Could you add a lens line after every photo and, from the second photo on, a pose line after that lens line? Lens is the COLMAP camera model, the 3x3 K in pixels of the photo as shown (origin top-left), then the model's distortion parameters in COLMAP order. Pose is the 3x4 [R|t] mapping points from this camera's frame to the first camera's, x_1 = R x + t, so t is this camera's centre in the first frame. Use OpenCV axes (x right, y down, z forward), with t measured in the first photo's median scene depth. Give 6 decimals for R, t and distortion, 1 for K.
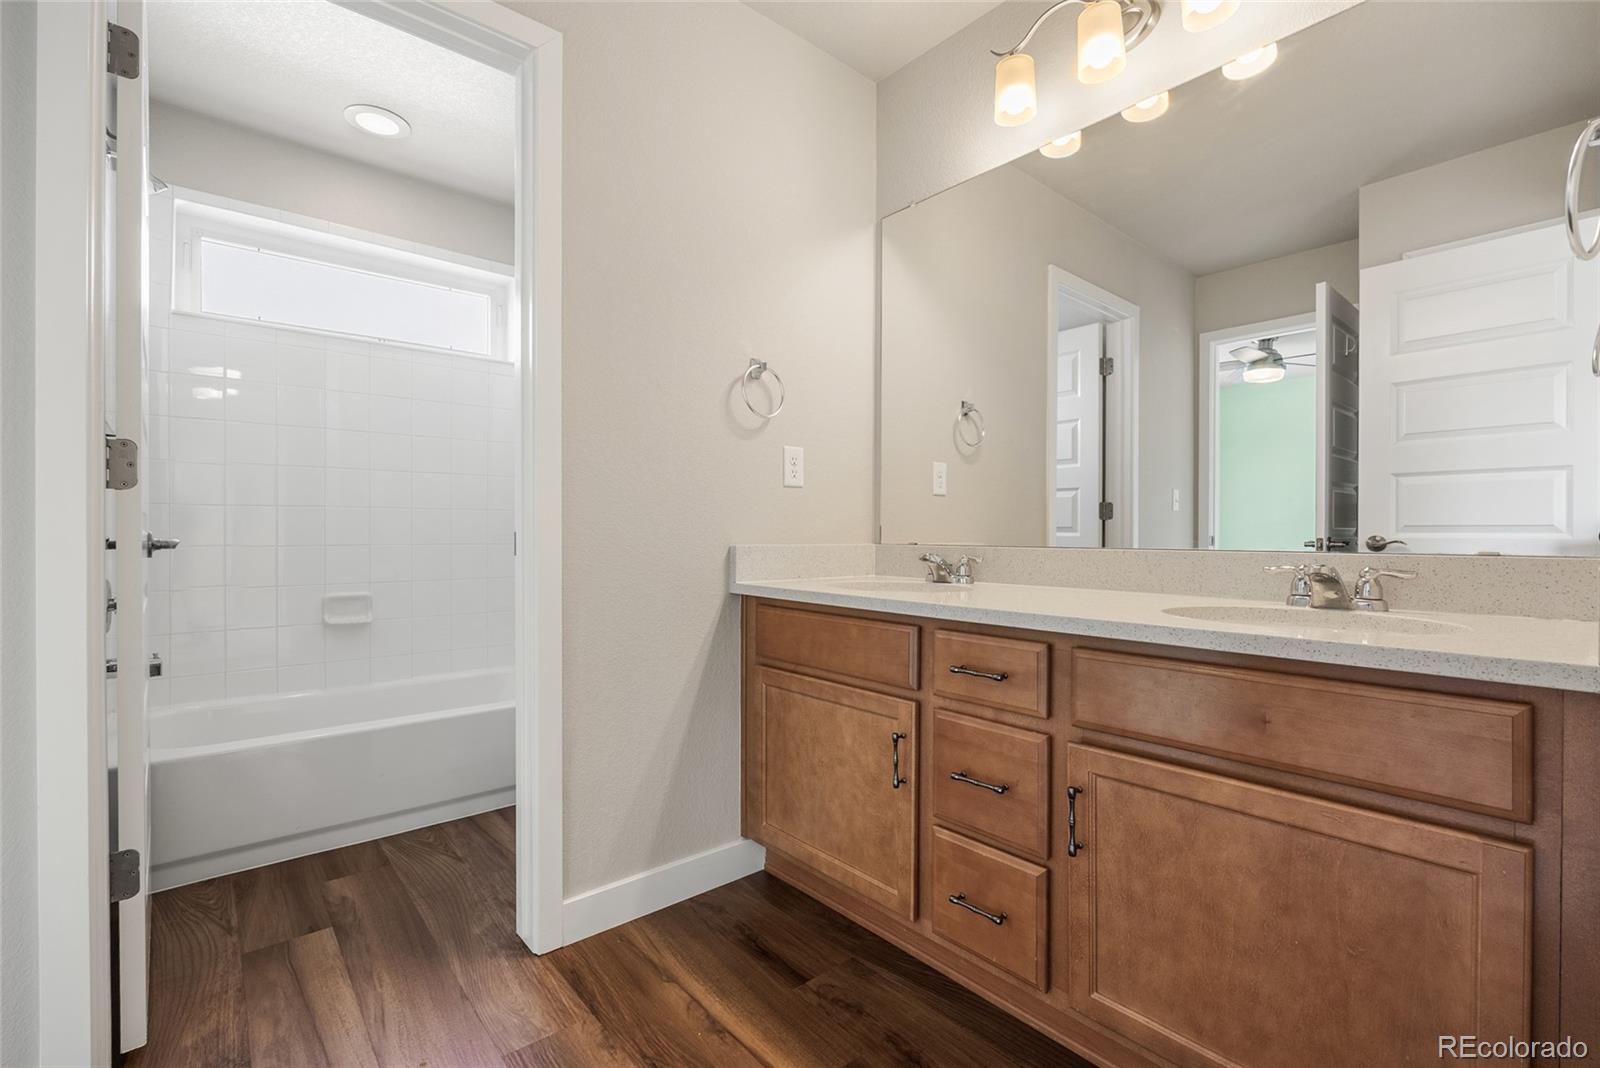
lens RADIAL K [[708.5, 0, 800.0], [0, 708.5, 534.0], [0, 0, 1]] dist [-0.006251, -0.000040]
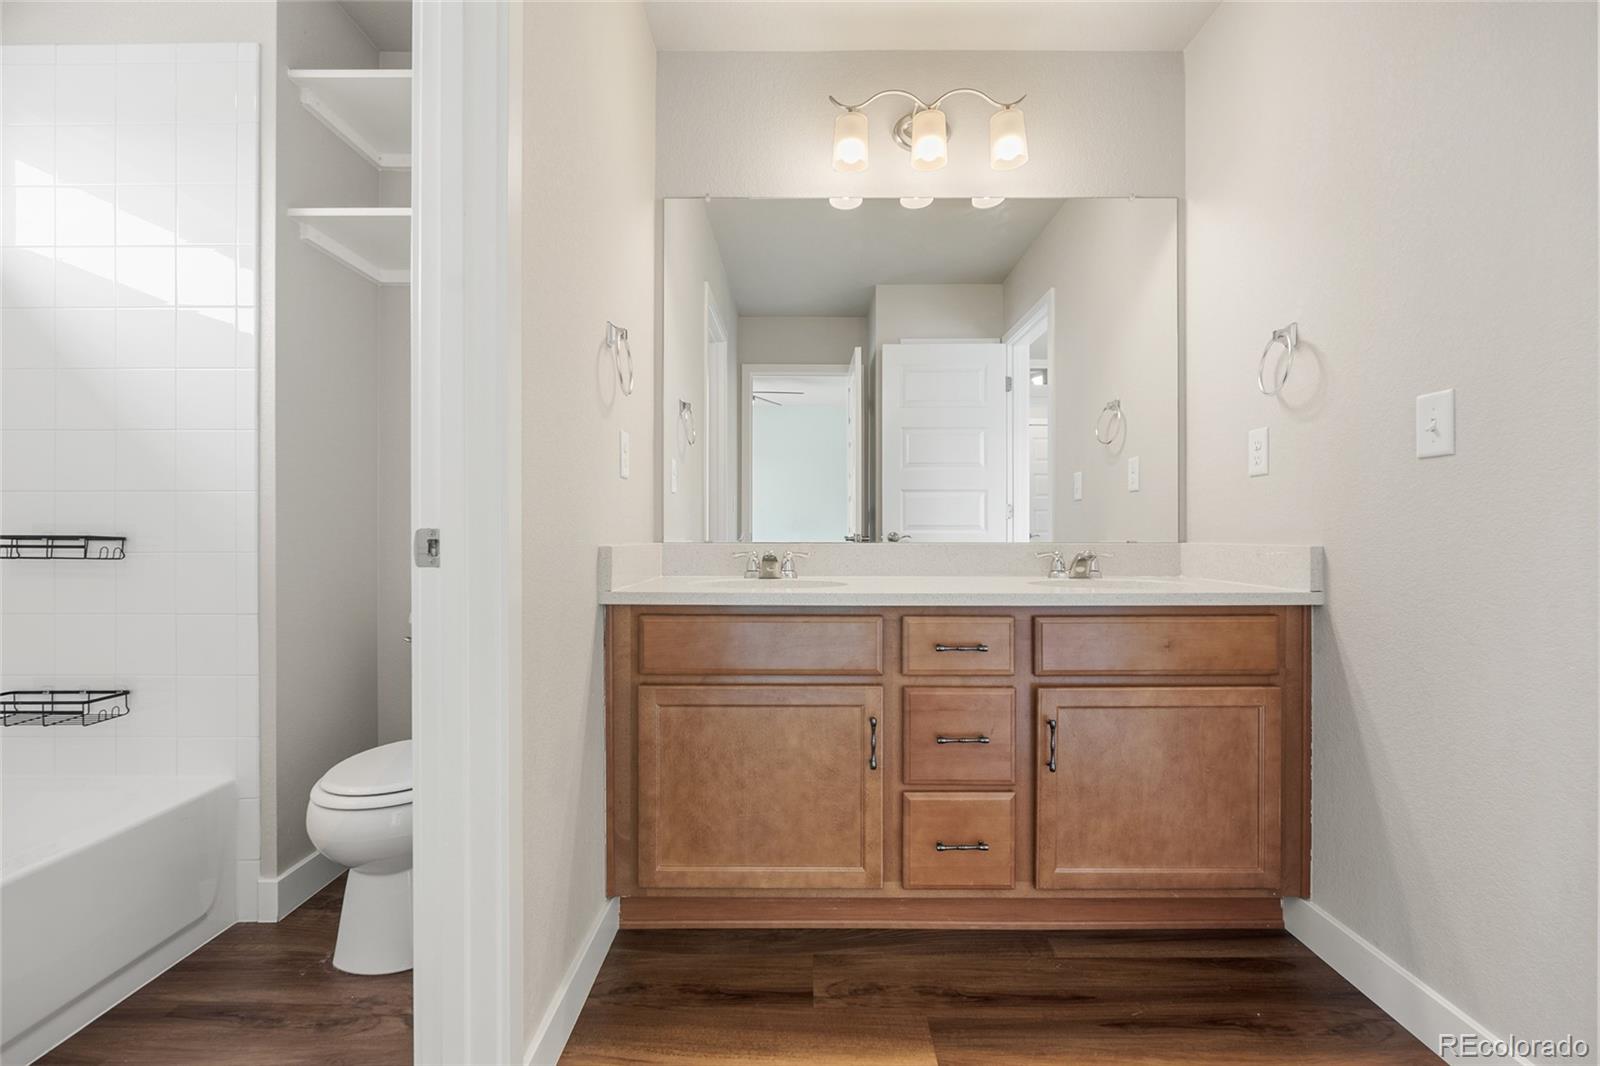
lens RADIAL K [[708.5, 0, 800.0], [0, 708.5, 533.0], [0, 0, 1]] dist [-0.006251, -0.000040]
pose [[0.651234, -0.003437, 0.758869, -0.697482], [0.001959, 0.999994, 0.002848, -0.000383], [-0.758874, -0.000368, 0.651237, 0.365266]]
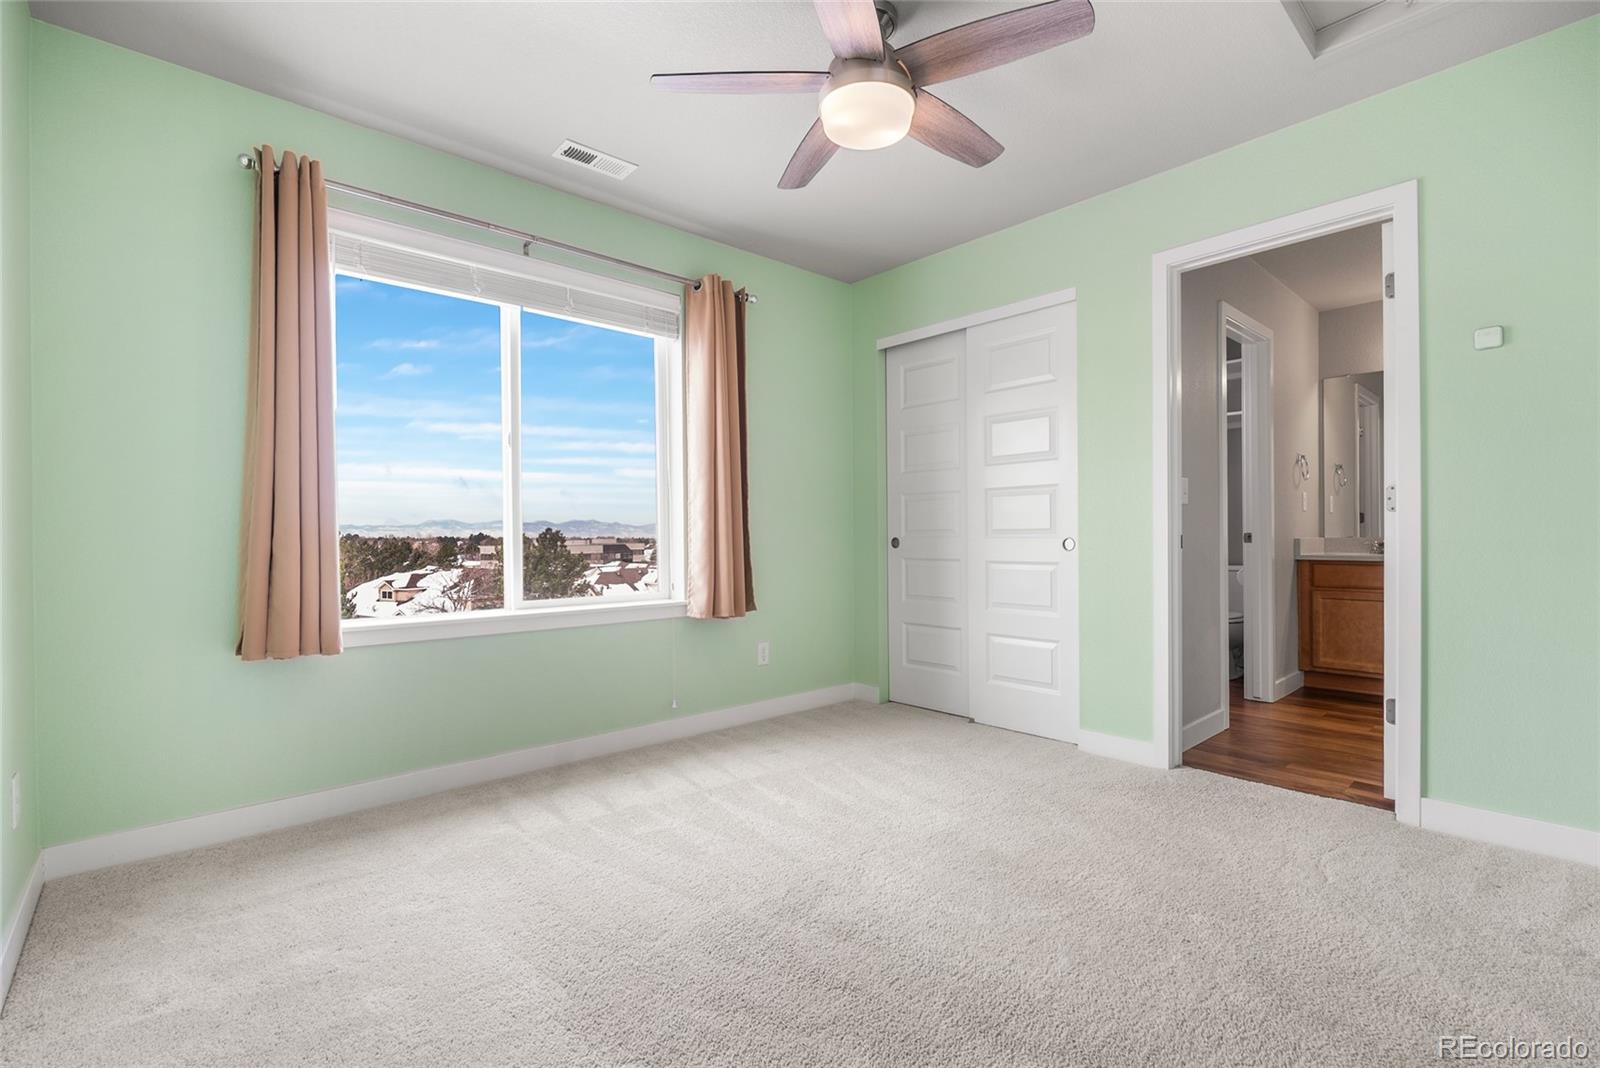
lens RADIAL K [[708.5, 0, 800.0], [0, 708.5, 534.0], [0, 0, 1]] dist [-0.006251, -0.000040]
pose [[0.999736, -0.010386, 0.020473, -2.099554], [0.010368, 0.999946, 0.001008, -0.018572], [-0.020482, -0.000795, 0.999790, -1.470358]]
